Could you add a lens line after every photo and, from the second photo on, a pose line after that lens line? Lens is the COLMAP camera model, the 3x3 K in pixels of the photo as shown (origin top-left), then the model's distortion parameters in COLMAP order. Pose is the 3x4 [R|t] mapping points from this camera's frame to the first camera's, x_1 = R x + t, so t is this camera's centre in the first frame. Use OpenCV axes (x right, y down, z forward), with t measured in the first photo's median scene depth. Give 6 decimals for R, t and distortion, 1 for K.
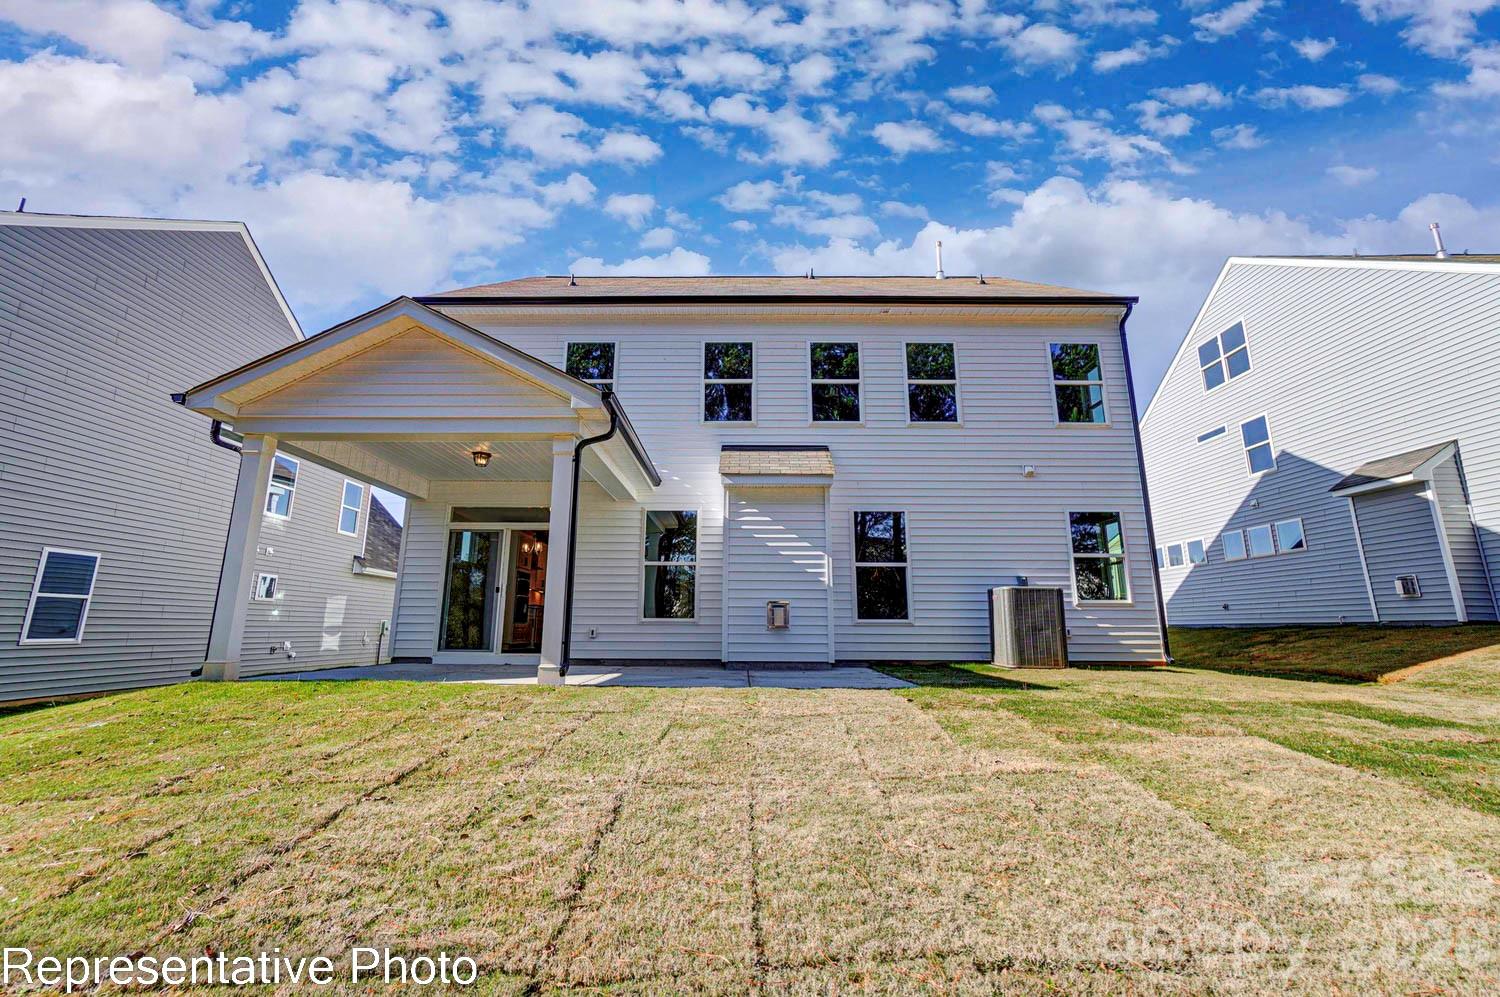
lens RADIAL K [[646.5, 0, 747.5], [0, 646.5, 492.7], [0, 0, 1]] dist [0.002628, 0.000731]
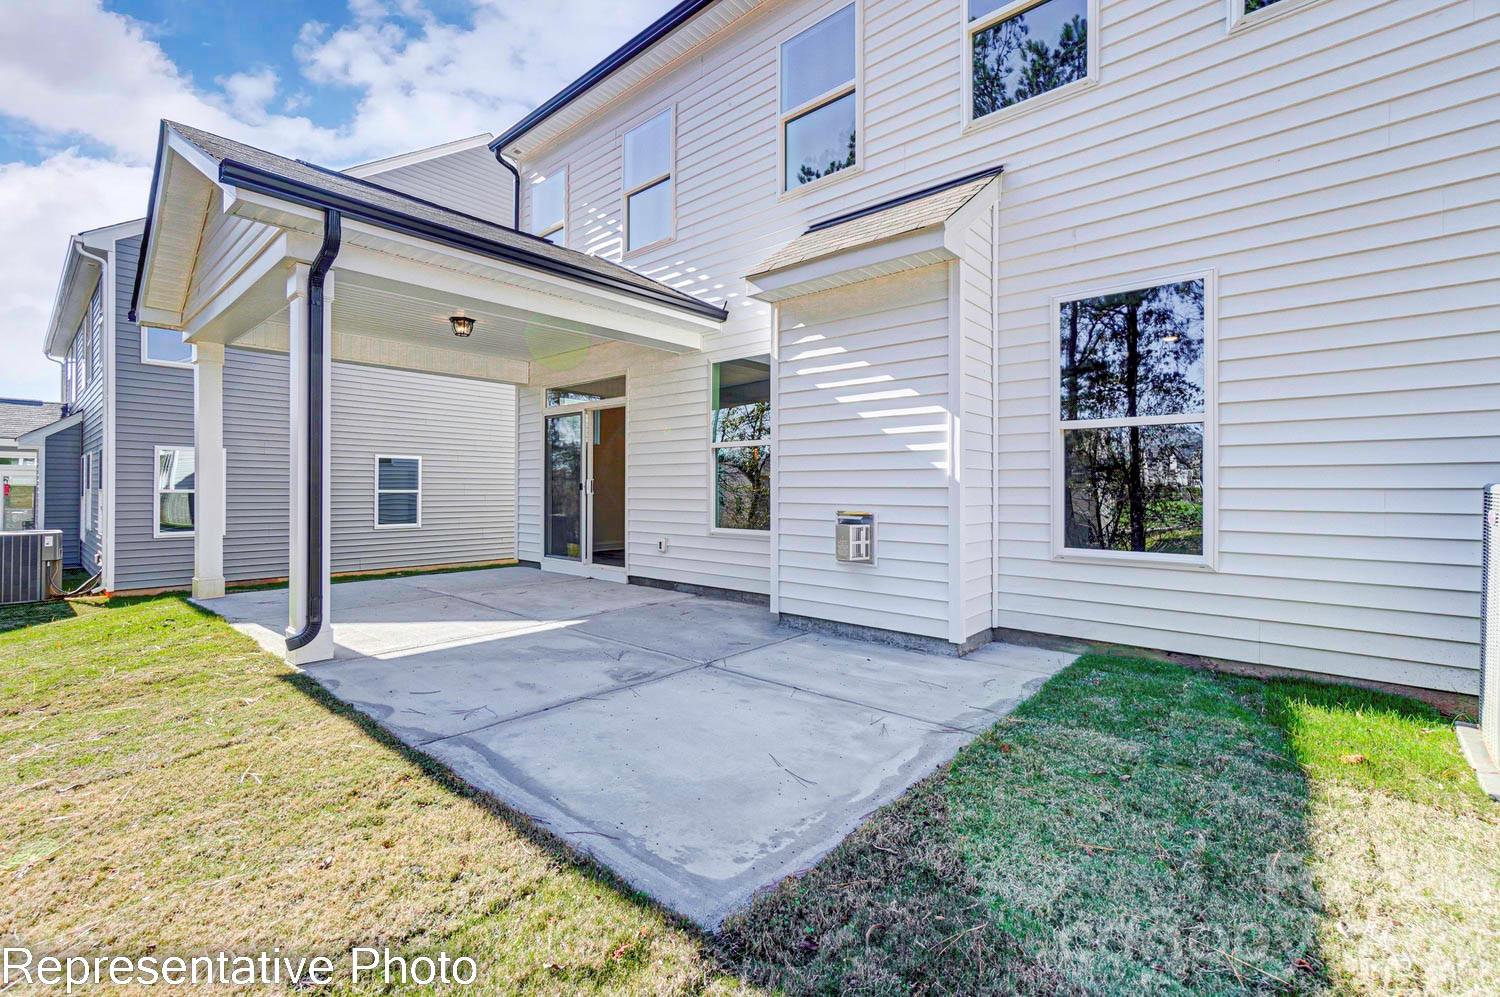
lens RADIAL K [[646.5, 0, 743.6], [0, 646.5, 486.4], [0, 0, 1]] dist [0.002628, 0.000731]
pose [[0.746978, -0.004629, -0.664833, 0.306210], [0.138517, 0.979116, 0.148814, 0.057940], [0.650259, -0.203251, 0.732019, 0.545252]]
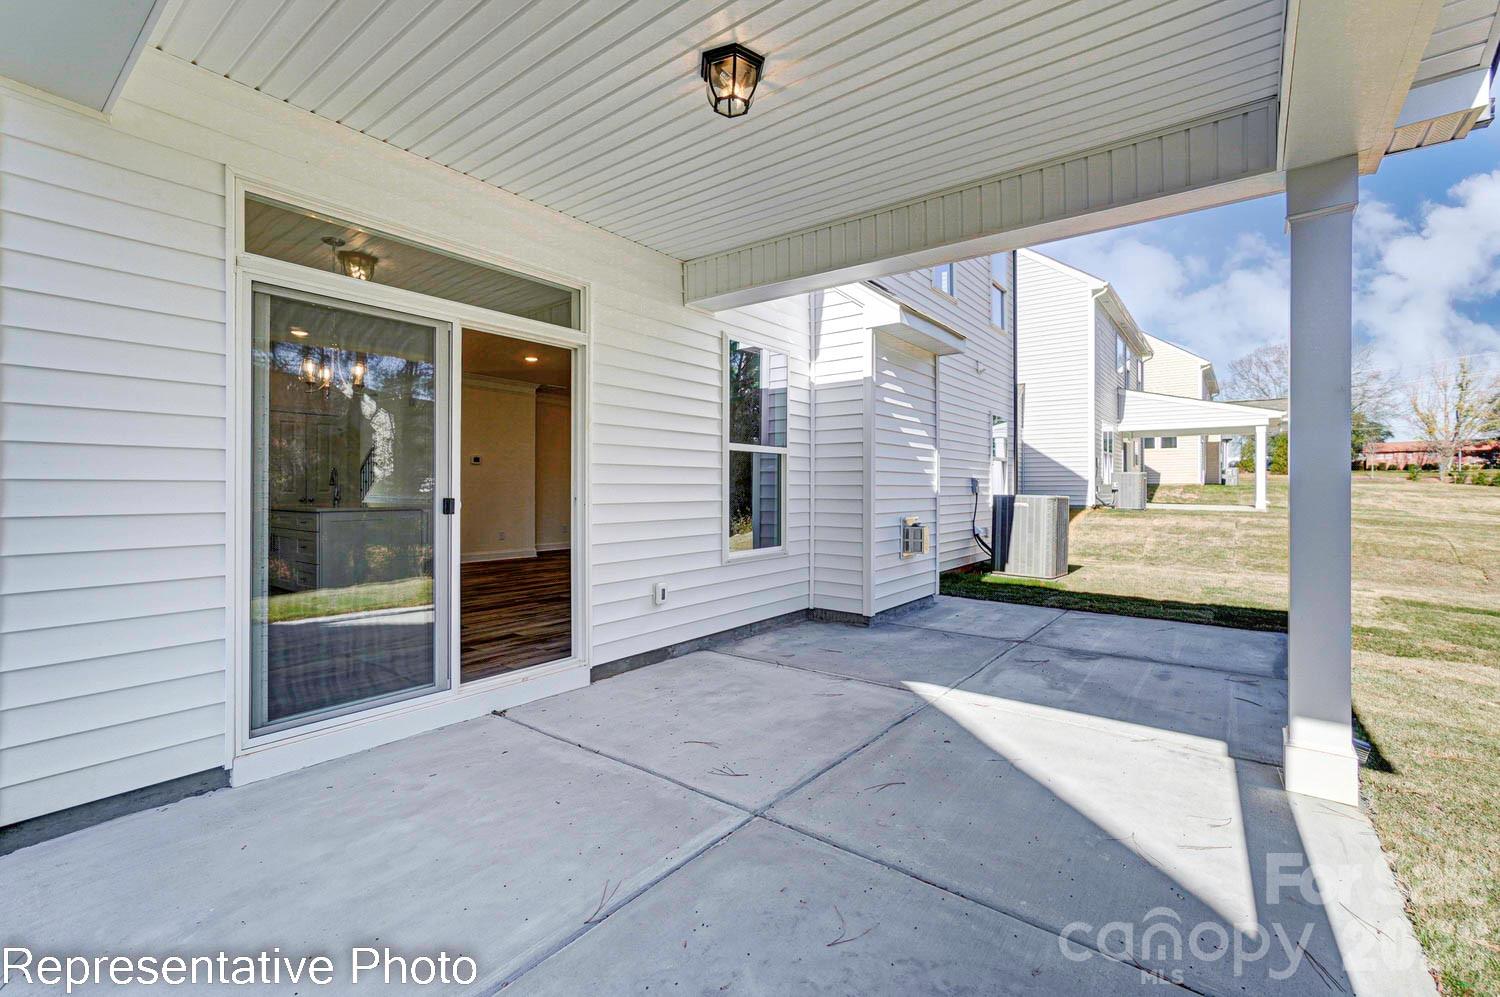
lens RADIAL K [[646.5, 0, 752.3], [0, 646.5, 494.9], [0, 0, 1]] dist [0.002628, 0.000731]
pose [[0.615430, -0.010769, 0.788118, -0.556911], [-0.150906, 0.979799, 0.131228, 0.079014], [-0.773611, -0.199694, 0.601372, 0.689398]]
